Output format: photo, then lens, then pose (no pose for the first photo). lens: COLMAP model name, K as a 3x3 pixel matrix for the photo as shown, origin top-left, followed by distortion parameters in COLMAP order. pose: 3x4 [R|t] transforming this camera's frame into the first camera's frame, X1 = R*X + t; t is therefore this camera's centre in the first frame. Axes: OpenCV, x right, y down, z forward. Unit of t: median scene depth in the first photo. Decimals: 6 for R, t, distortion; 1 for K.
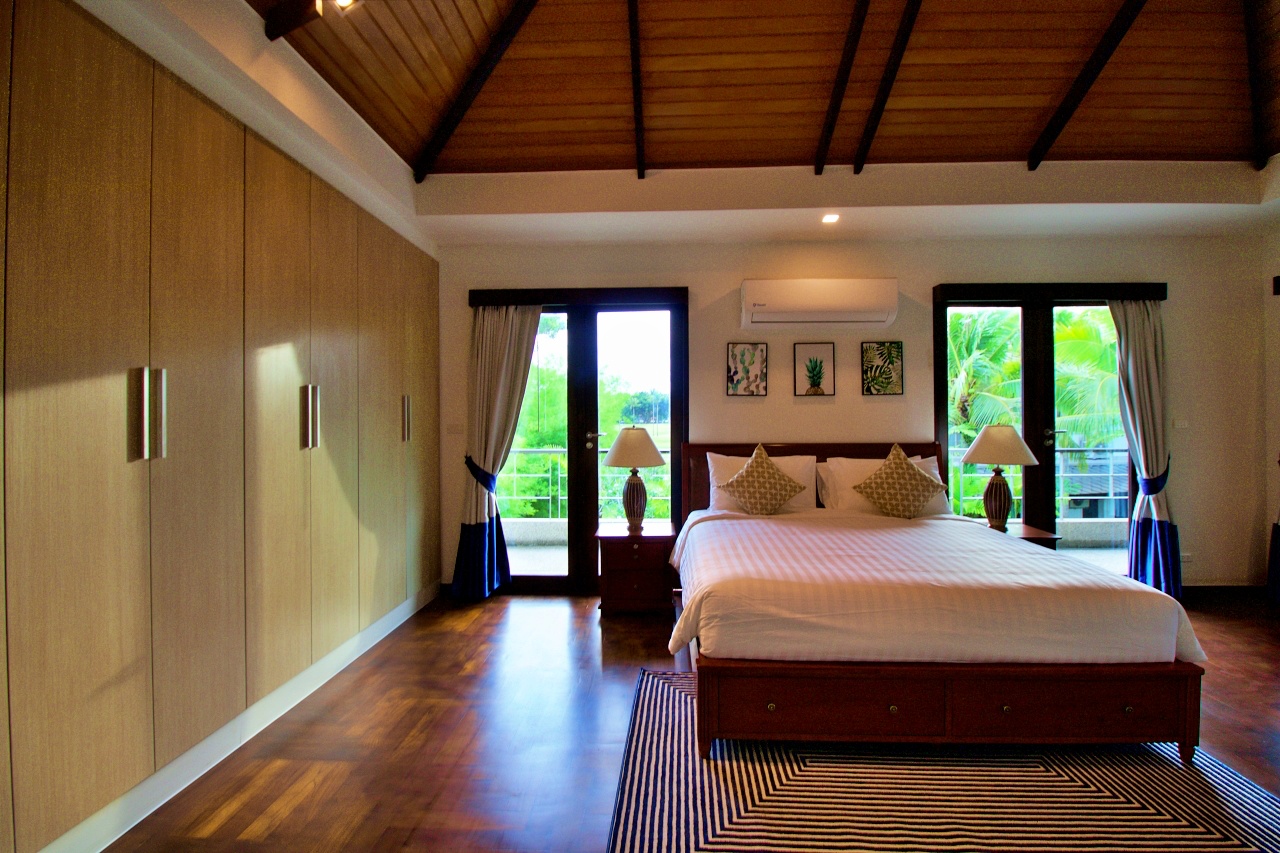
lens RADIAL K [[594.4, 0, 643.9], [0, 594.4, 423.9], [0, 0, 1]] dist [-0.001163, -0.014356]
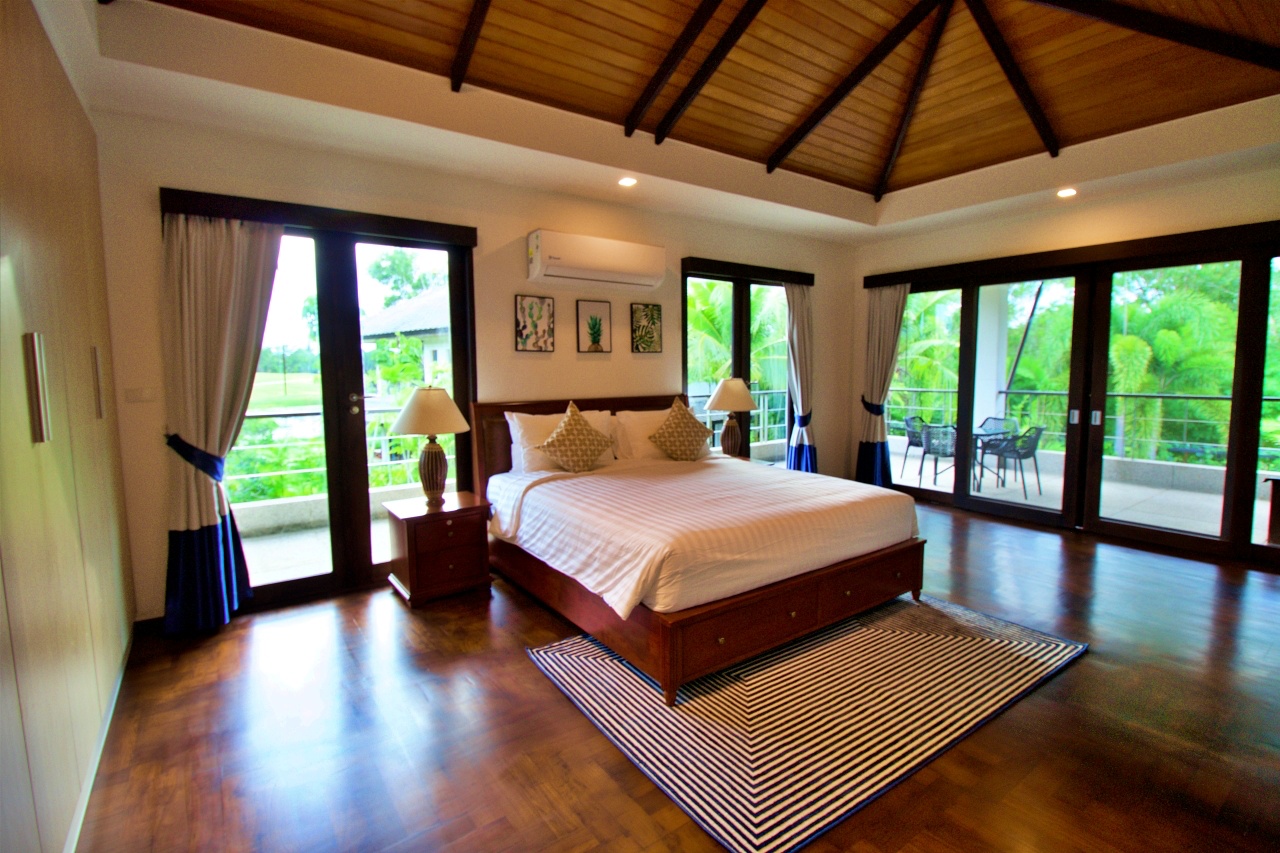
lens RADIAL K [[594.4, 0, 643.9], [0, 594.4, 423.9], [0, 0, 1]] dist [-0.001163, -0.014356]
pose [[0.783880, -0.060659, 0.617942, -0.301217], [0.005178, 0.995821, 0.091184, -0.017613], [-0.620890, -0.068278, 0.780918, 0.129612]]
